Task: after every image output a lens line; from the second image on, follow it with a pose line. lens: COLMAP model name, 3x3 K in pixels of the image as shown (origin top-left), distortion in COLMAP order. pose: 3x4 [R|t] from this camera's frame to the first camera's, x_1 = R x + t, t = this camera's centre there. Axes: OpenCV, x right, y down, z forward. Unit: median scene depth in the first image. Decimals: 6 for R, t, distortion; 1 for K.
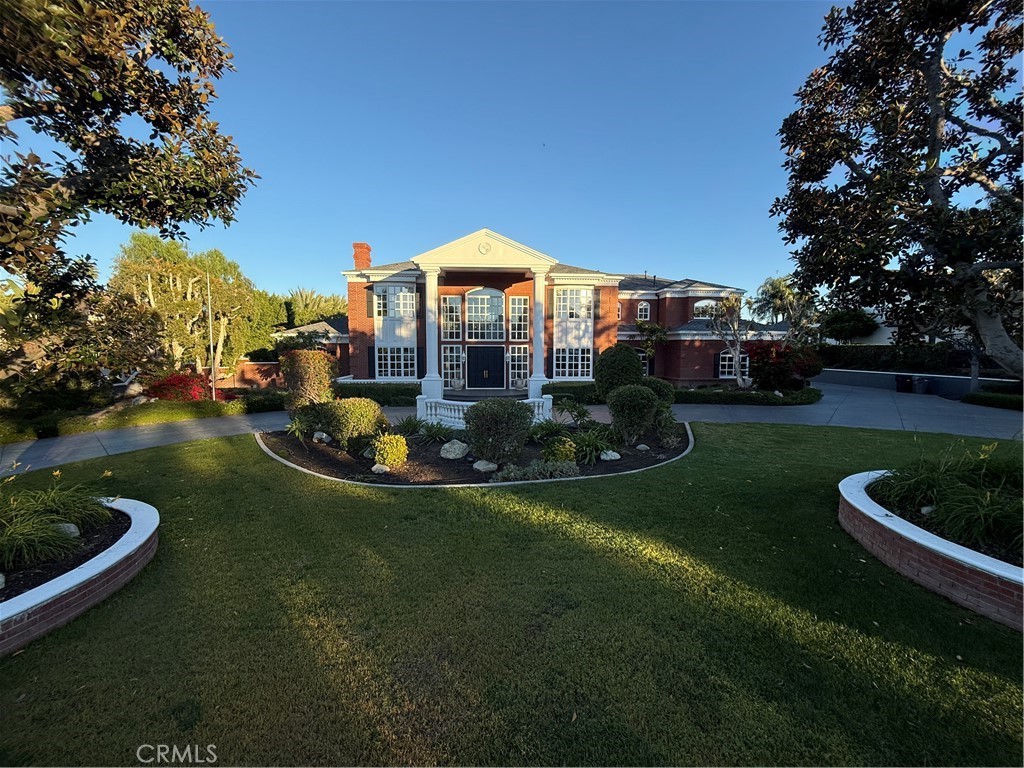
lens RADIAL K [[405.4, 0, 520.2], [0, 405.4, 383.8], [0, 0, 1]] dist [-0.001294, 0.000089]
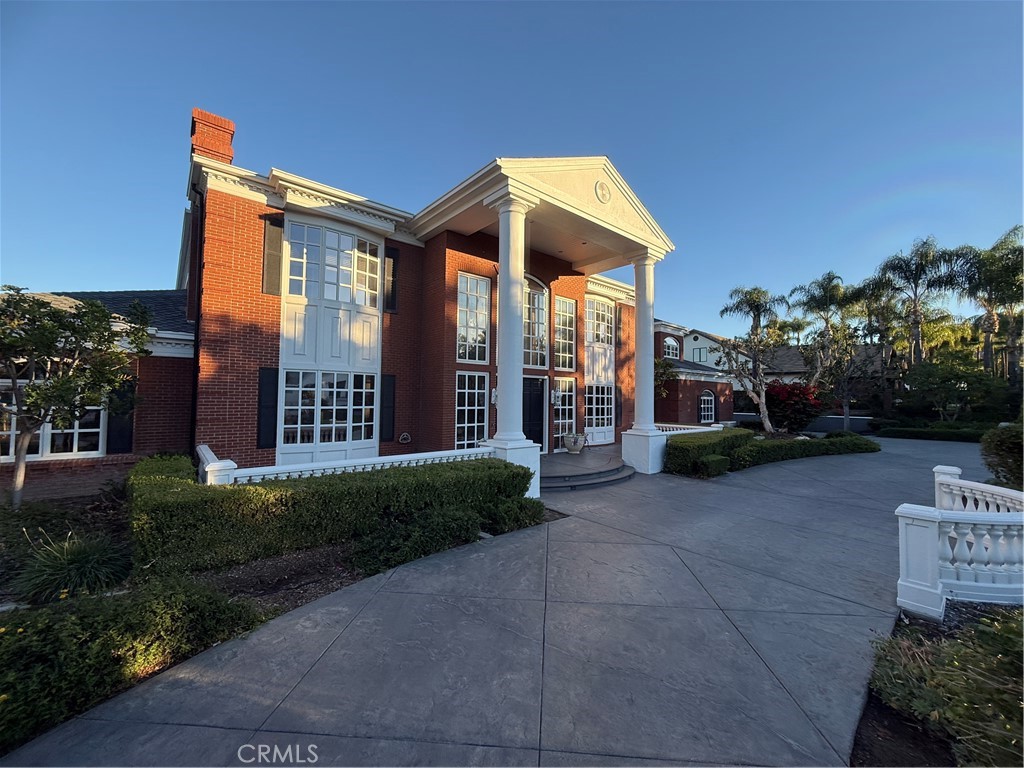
lens RADIAL K [[405.4, 0, 510.7], [0, 405.4, 377.5], [0, 0, 1]] dist [-0.001294, 0.000089]
pose [[0.811563, 0.037570, 0.583056, -0.418574], [0.027024, 0.994449, -0.101695, -0.038079], [-0.583639, 0.098288, 0.806042, 0.573044]]
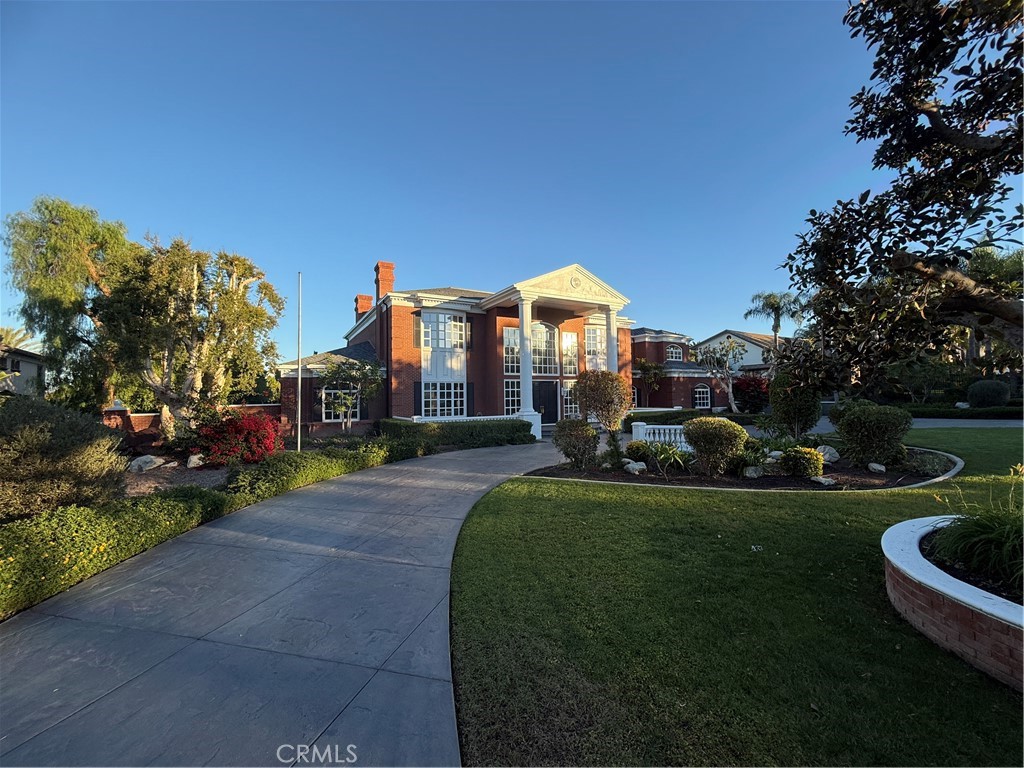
lens RADIAL K [[405.4, 0, 509.6], [0, 405.4, 375.4], [0, 0, 1]] dist [-0.001294, 0.000089]
pose [[0.907217, 0.007997, 0.420587, -0.567047], [0.043175, 0.992769, -0.112007, -0.001501], [-0.418441, 0.119773, 0.900312, 0.162294]]
